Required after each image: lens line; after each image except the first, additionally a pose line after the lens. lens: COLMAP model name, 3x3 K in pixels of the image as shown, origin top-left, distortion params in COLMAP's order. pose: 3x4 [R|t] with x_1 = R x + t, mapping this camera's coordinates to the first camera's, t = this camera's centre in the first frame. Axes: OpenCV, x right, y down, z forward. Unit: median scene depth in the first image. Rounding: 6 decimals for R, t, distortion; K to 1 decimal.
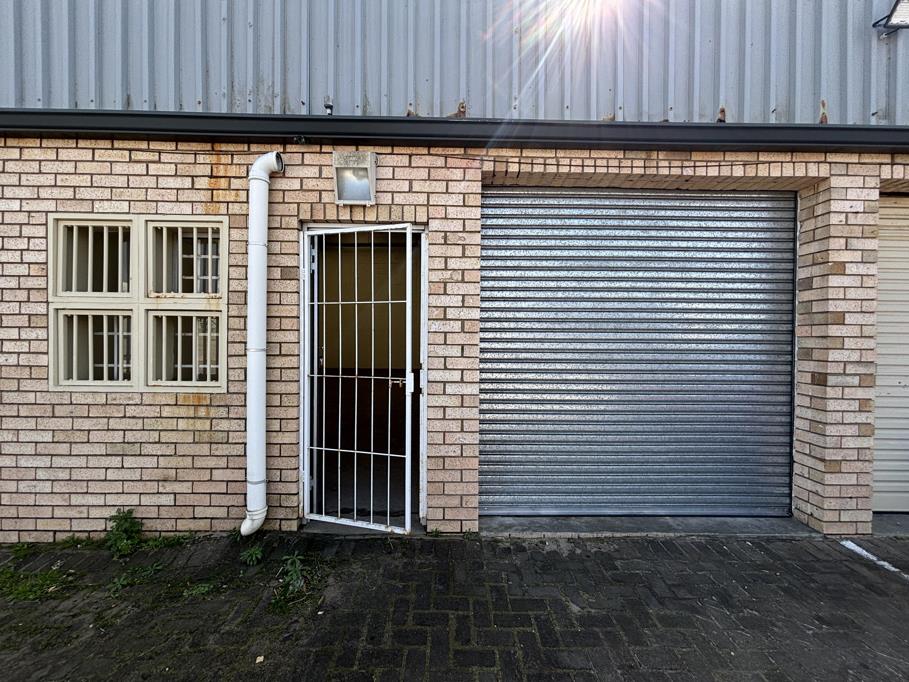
lens RADIAL K [[365.9, 0, 451.5], [0, 365.9, 338.3], [0, 0, 1]] dist [0.001634, 0.000004]
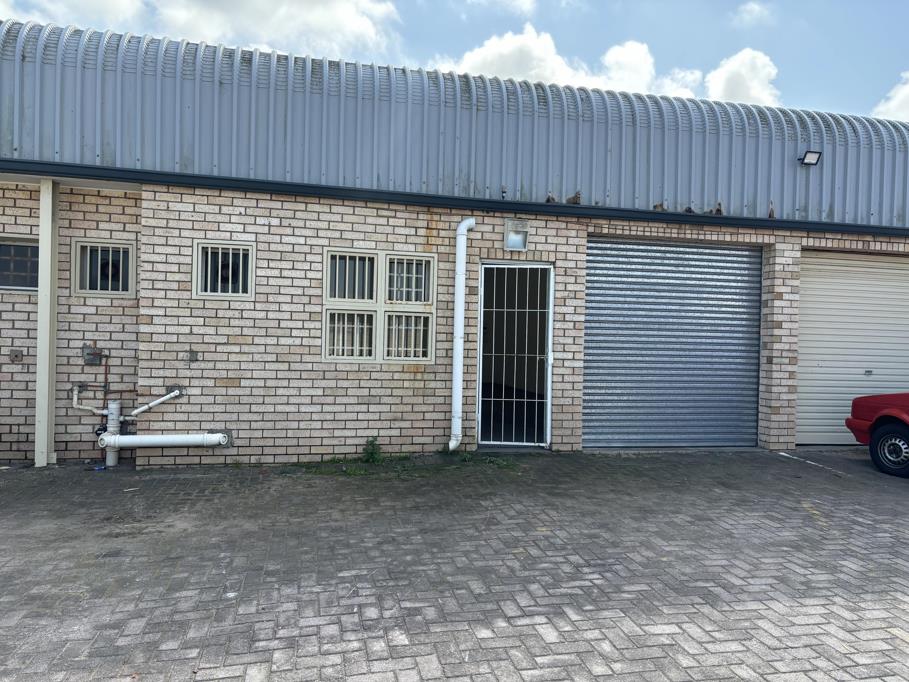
lens RADIAL K [[740.0, 0, 459.3], [0, 740.0, 339.8], [0, 0, 1]] dist [0.096312, -0.149637]
pose [[0.975493, 0.015095, 0.219513, -1.196940], [-0.014477, 0.999885, -0.004423, 0.053875], [-0.219555, 0.001137, 0.975600, -2.127052]]
